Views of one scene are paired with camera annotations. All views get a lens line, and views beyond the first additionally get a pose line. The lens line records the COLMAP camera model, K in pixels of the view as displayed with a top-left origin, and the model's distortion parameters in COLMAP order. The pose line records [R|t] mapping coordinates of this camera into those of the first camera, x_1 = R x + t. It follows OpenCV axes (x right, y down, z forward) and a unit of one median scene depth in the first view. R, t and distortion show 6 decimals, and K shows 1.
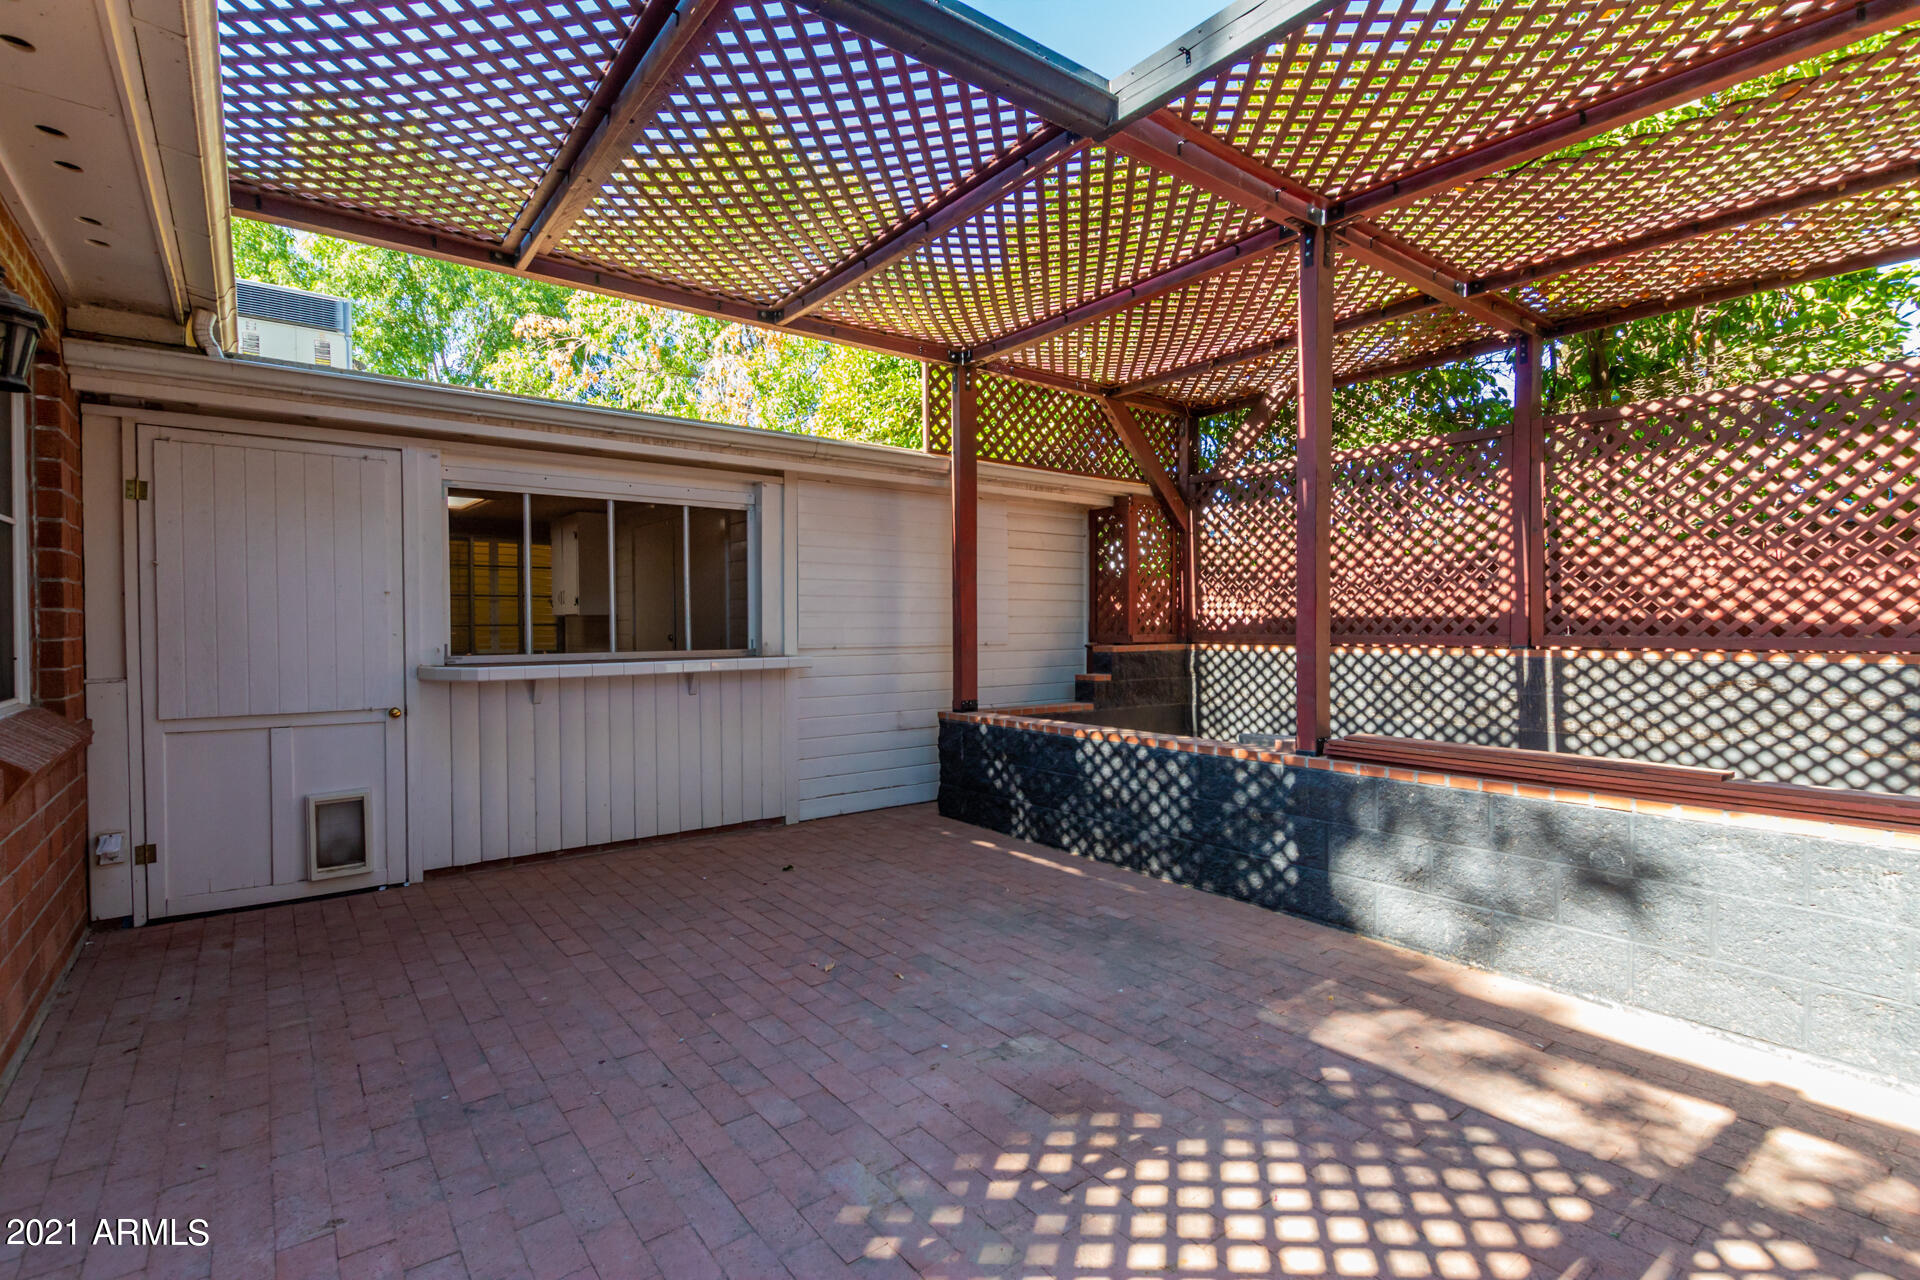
lens RADIAL K [[896.8, 0, 956.7], [0, 896.8, 633.6], [0, 0, 1]] dist [0.001010, -0.000198]
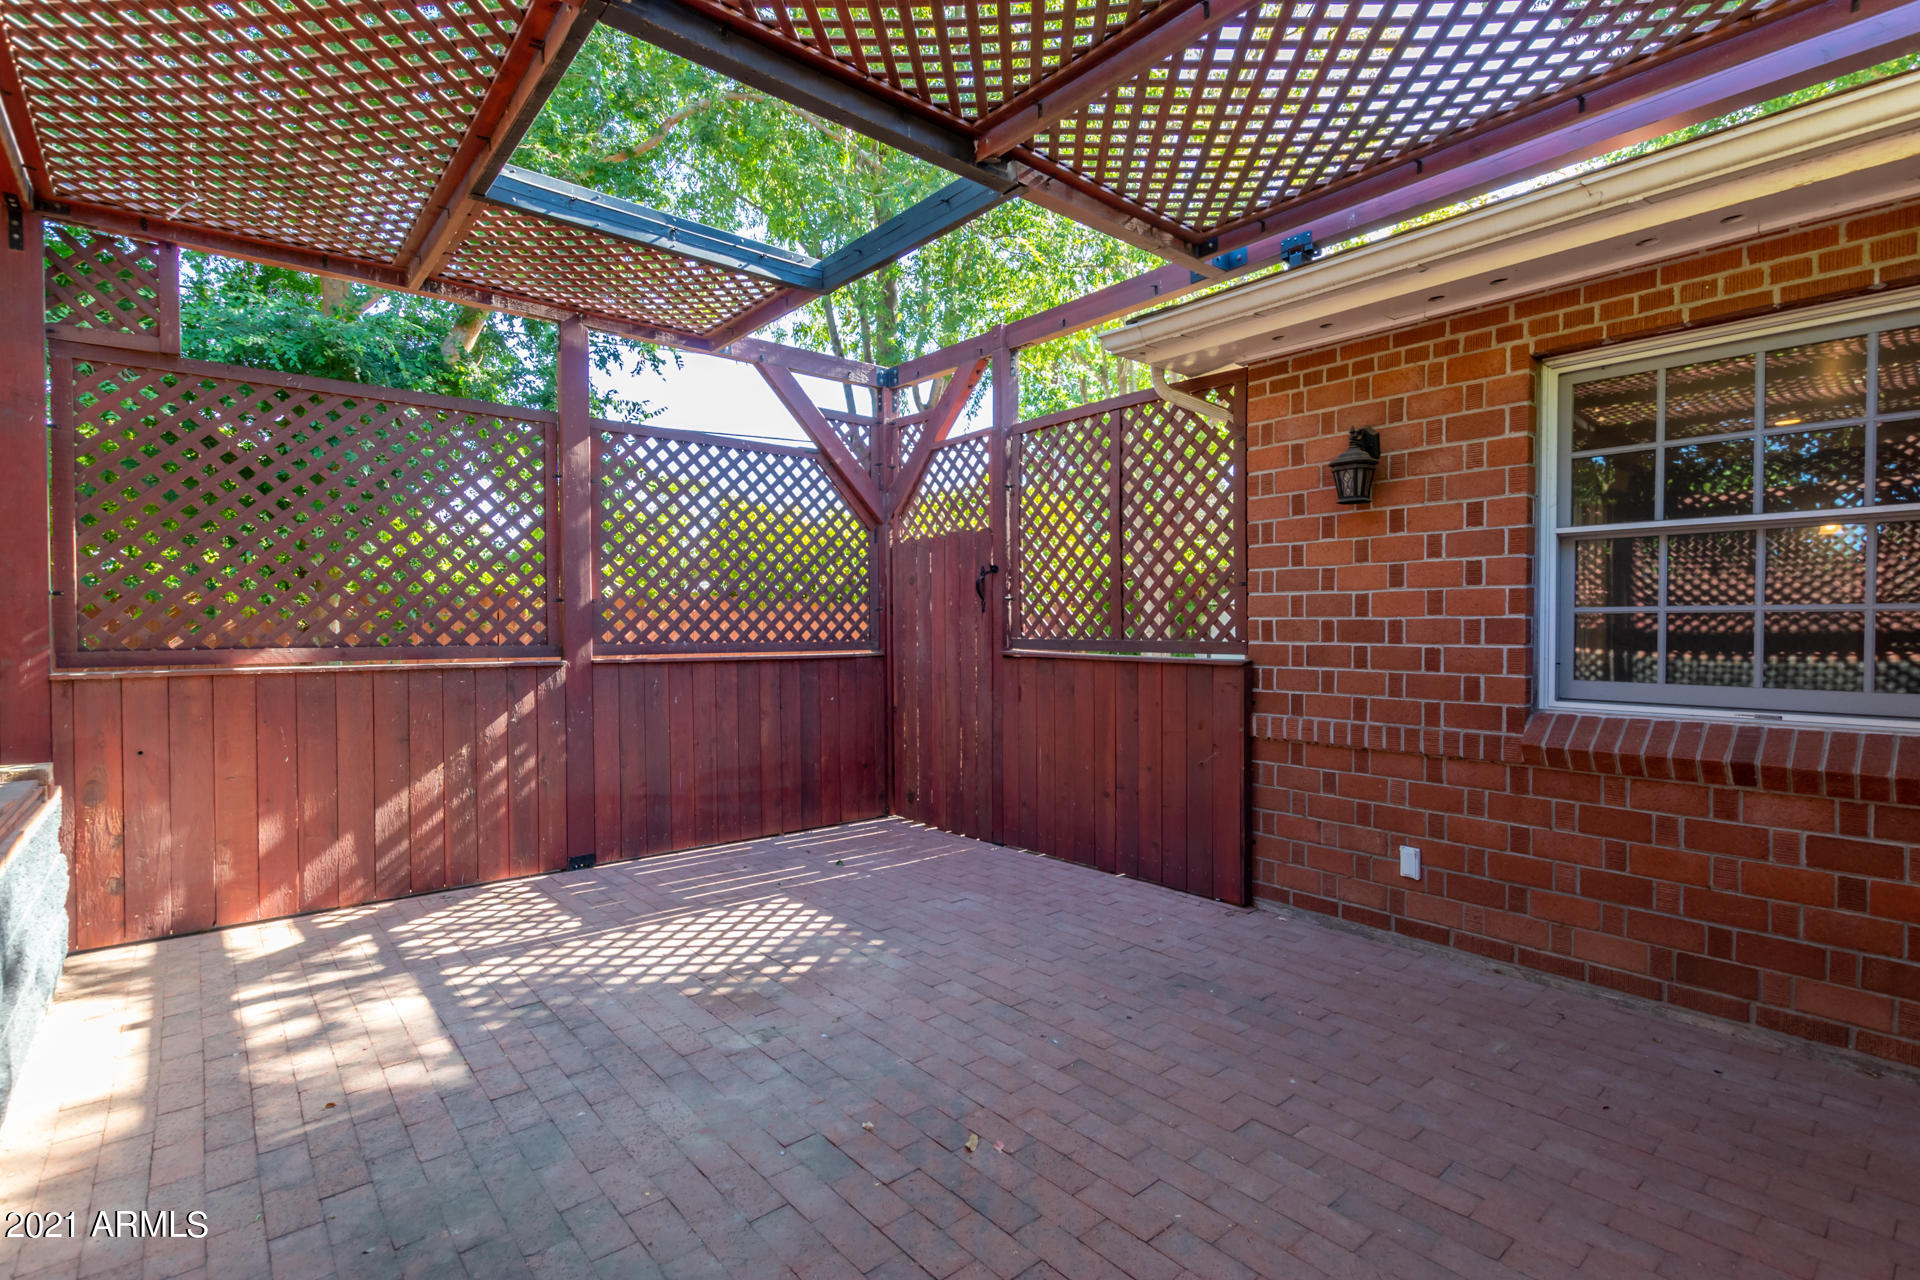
lens RADIAL K [[896.8, 0, 962.6], [0, 896.8, 638.2], [0, 0, 1]] dist [0.001010, -0.000198]
pose [[-0.999186, 0.008472, -0.039433, -0.170918], [0.007527, 0.999683, 0.024042, -0.042766], [0.039624, 0.023726, -0.998933, 2.552009]]
